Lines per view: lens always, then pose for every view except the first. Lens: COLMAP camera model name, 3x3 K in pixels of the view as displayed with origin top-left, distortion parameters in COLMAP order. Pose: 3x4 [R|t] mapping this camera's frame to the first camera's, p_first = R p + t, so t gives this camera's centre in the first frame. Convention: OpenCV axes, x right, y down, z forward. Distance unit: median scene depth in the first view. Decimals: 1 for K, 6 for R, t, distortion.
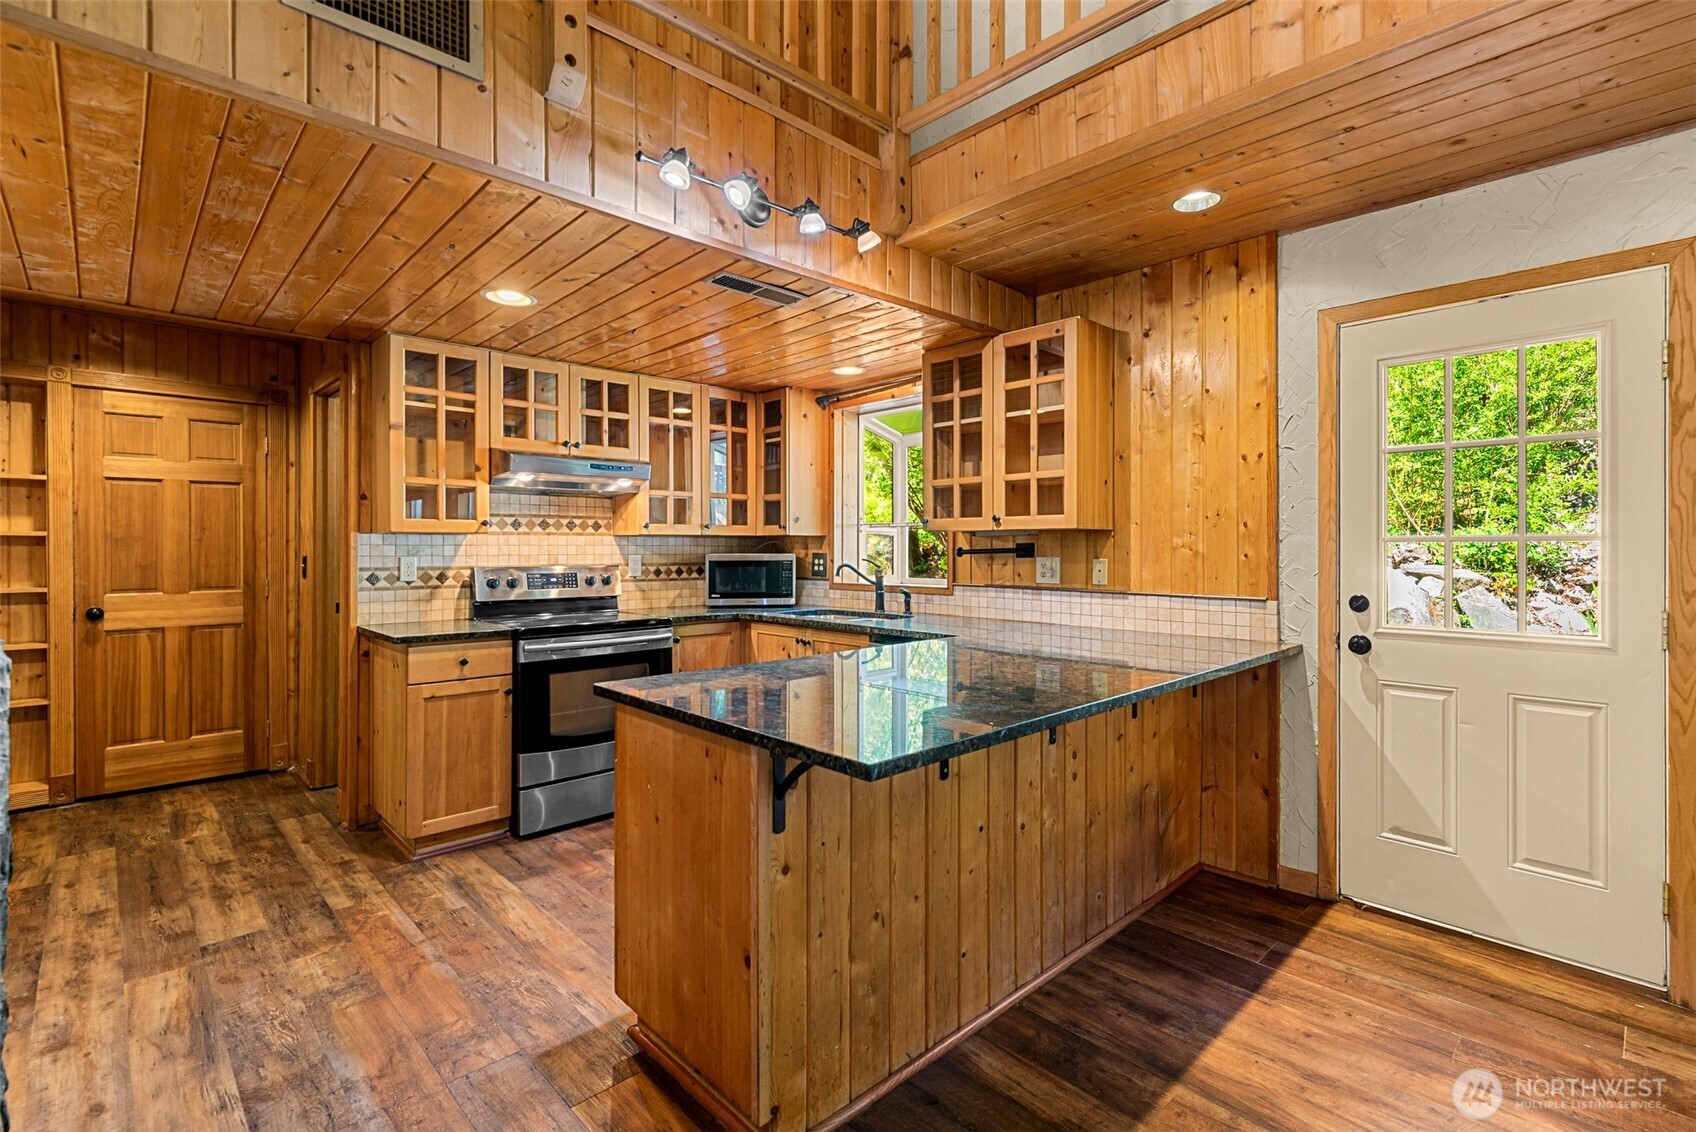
lens RADIAL K [[780.2, 0, 865.5], [0, 780.2, 547.5], [0, 0, 1]] dist [-0.002409, 0.001705]
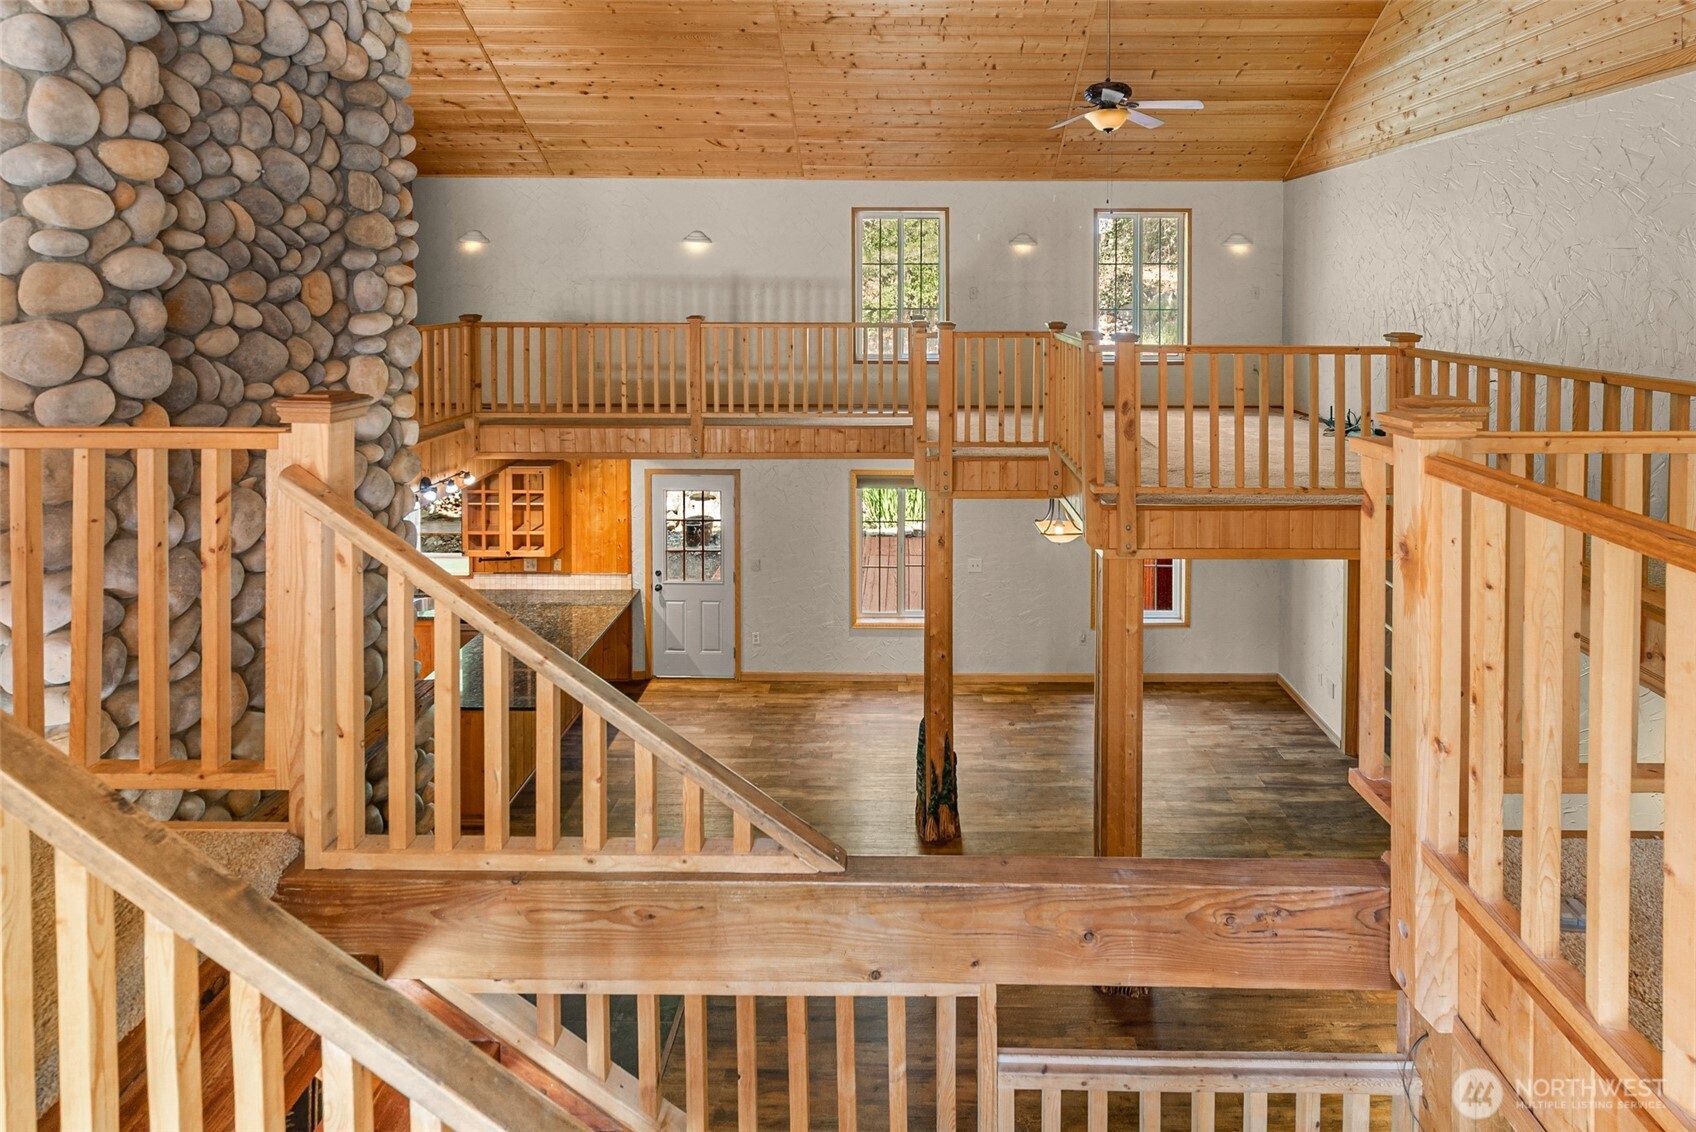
lens RADIAL K [[806.2, 0, 910.2], [0, 806.2, 299.7], [0, 0, 1]] dist [0.001049, -0.000823]
pose [[0.690494, -0.014825, 0.723186, -0.672491], [-0.002735, 0.999729, 0.023105, -0.795748], [-0.723333, -0.017931, 0.690266, -1.338507]]
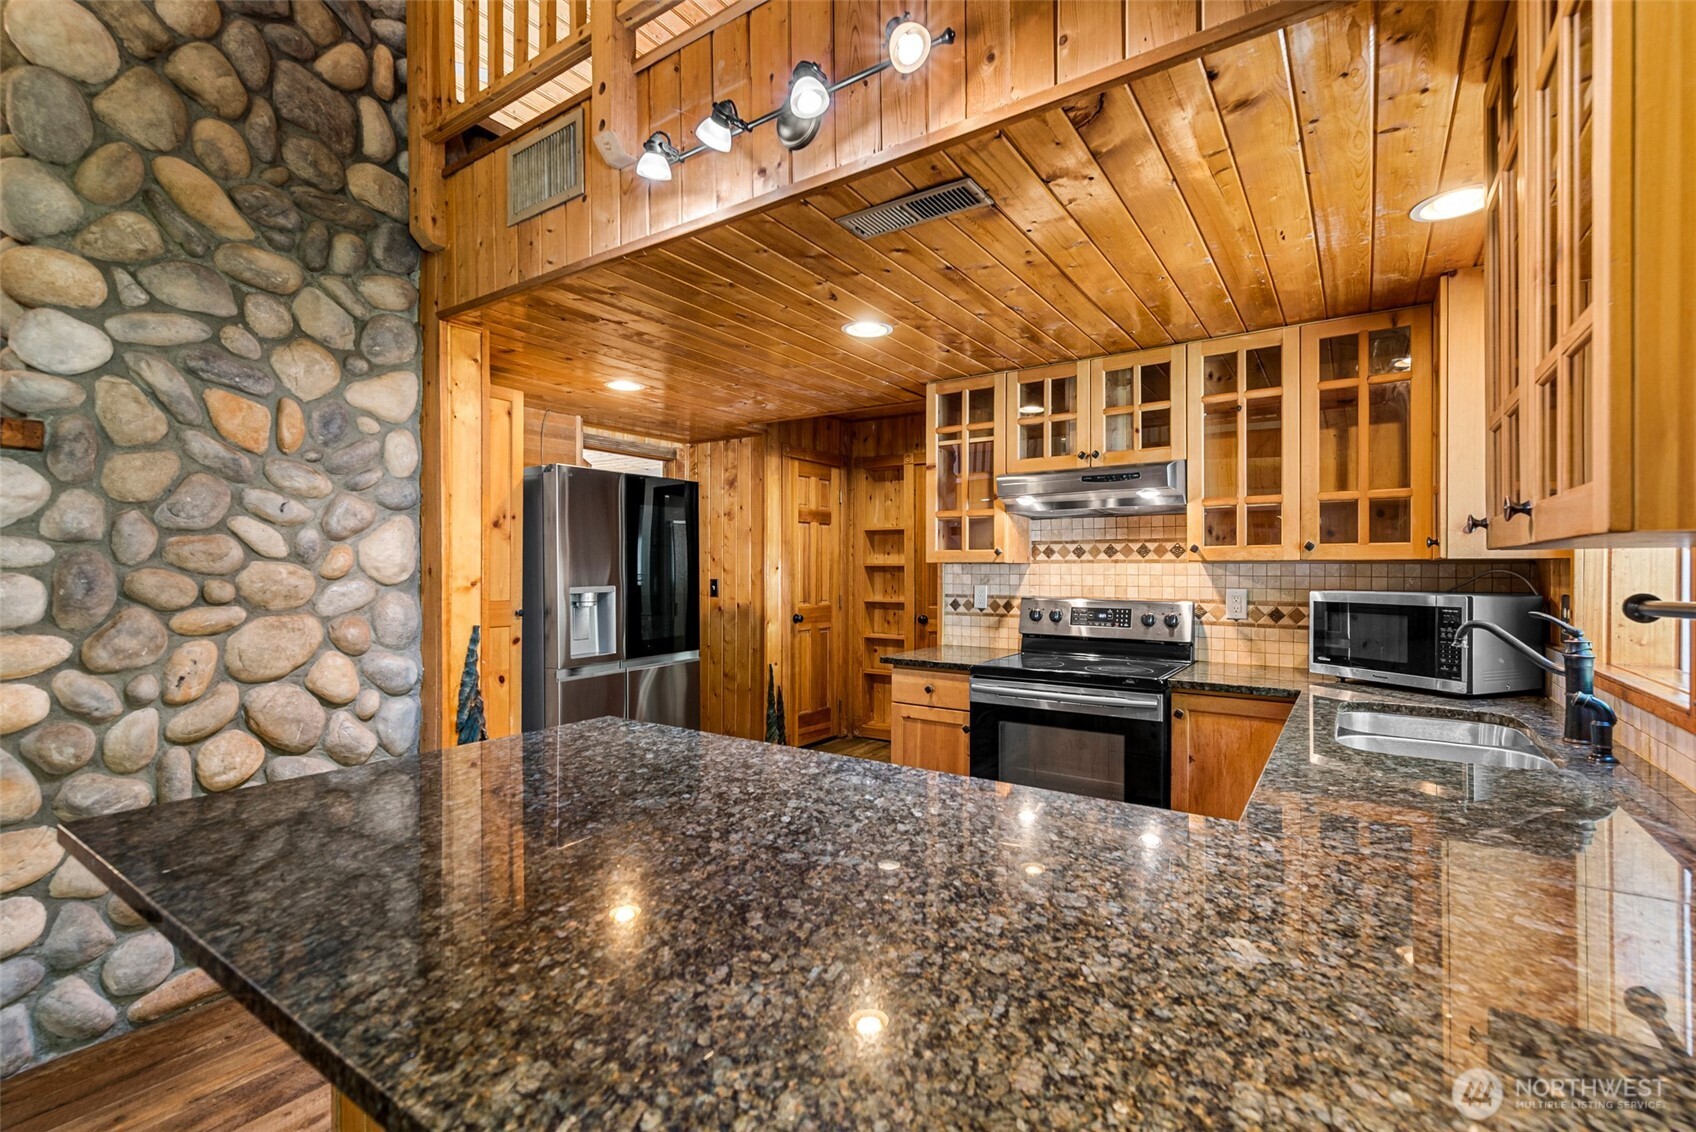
lens RADIAL K [[741.3, 0, 865.8], [0, 741.3, 568.8], [0, 0, 1]] dist [-0.003933, 0.001746]
pose [[0.209952, 0.001615, -0.977710, 0.400809], [-0.001201, 0.999998, 0.001394, -0.012501], [0.977711, 0.000882, 0.209953, 0.684162]]
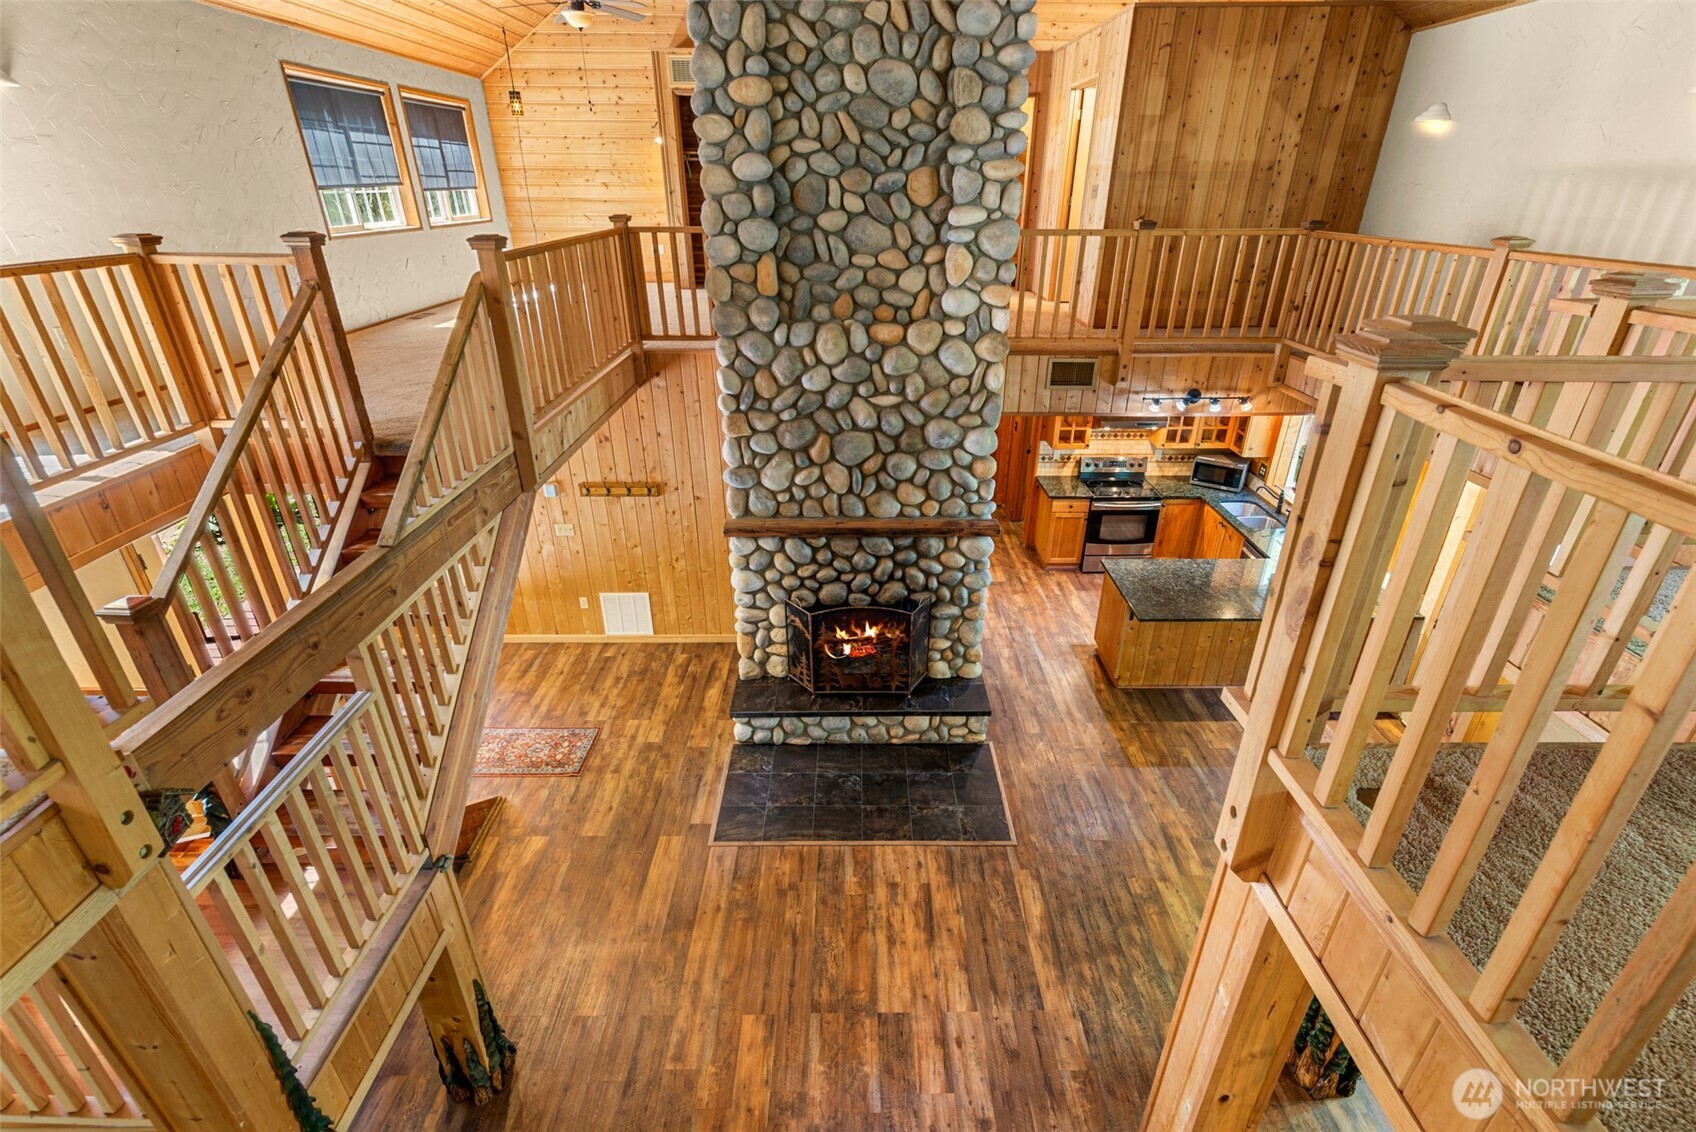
lens RADIAL K [[741.3, 0, 853.5], [0, 741.3, 565.0], [0, 0, 1]] dist [-0.003933, 0.001746]
pose [[0.718465, 0.315220, -0.620035, 0.539706], [0.001721, 0.890607, 0.454771, -0.775618], [0.695561, -0.327805, 0.639328, -1.111148]]
